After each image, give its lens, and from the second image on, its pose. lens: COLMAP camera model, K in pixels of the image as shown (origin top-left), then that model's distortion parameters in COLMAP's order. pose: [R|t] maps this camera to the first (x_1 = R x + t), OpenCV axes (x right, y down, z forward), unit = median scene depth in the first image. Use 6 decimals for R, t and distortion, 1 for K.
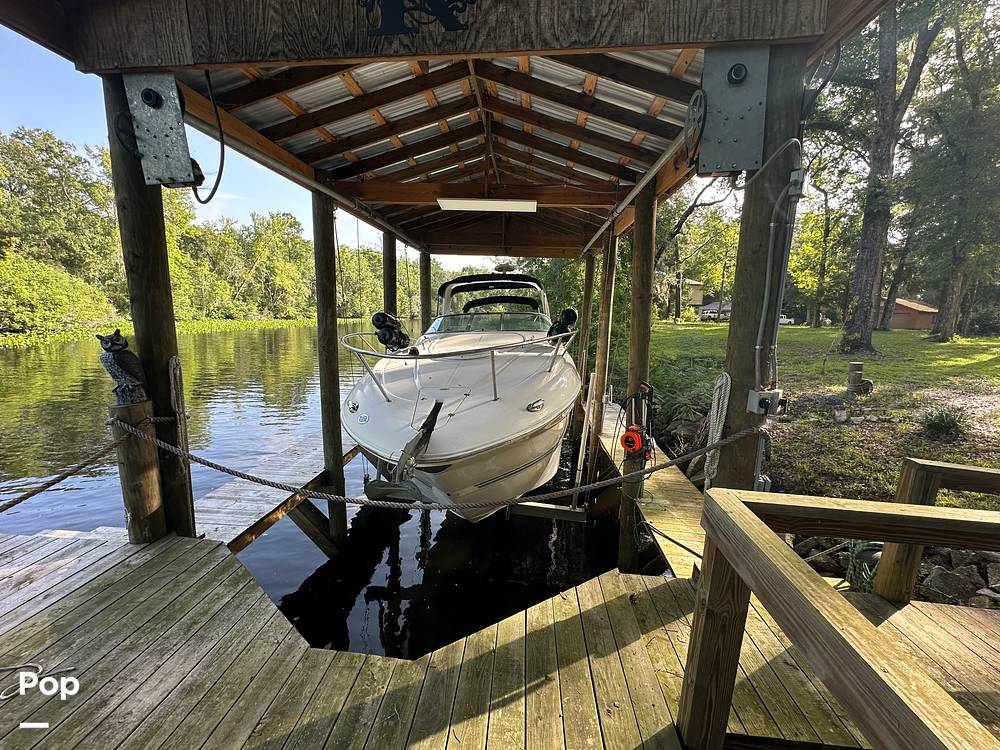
lens RADIAL K [[399.9, 0, 500.6], [0, 399.9, 373.7], [0, 0, 1]] dist [-0.005368, 0.001133]
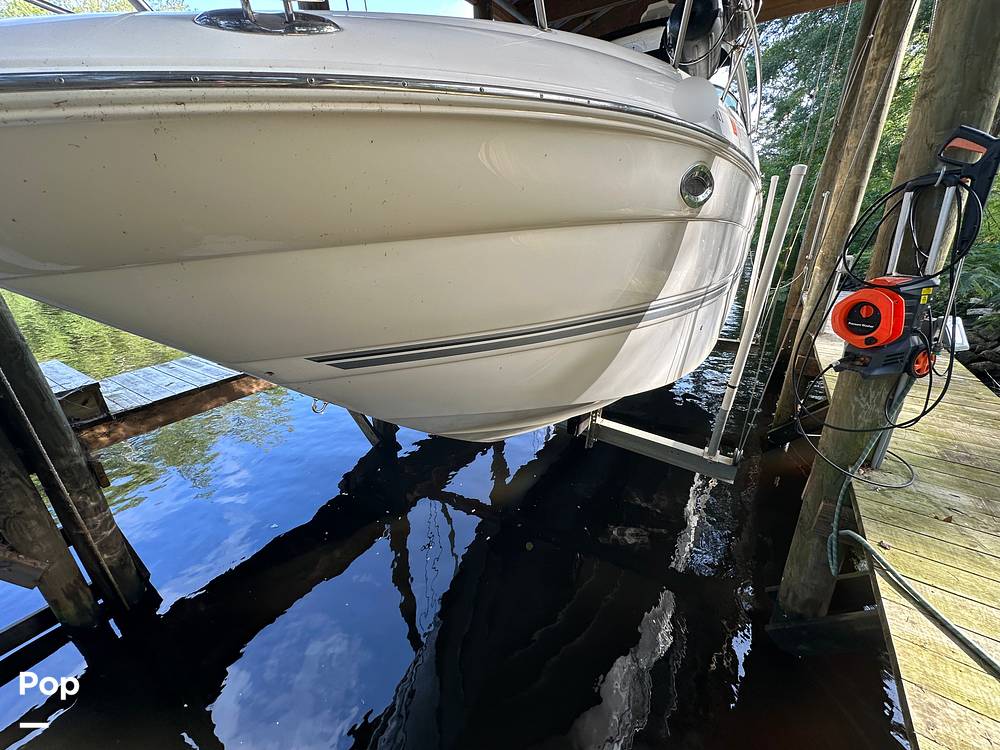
lens RADIAL K [[399.9, 0, 500.6], [0, 399.9, 373.7], [0, 0, 1]] dist [-0.005368, 0.001133]
pose [[0.875731, 0.129797, -0.465025, 0.204263], [-0.020539, 0.972328, 0.232717, 0.136282], [0.482363, -0.194246, 0.854163, 0.513743]]
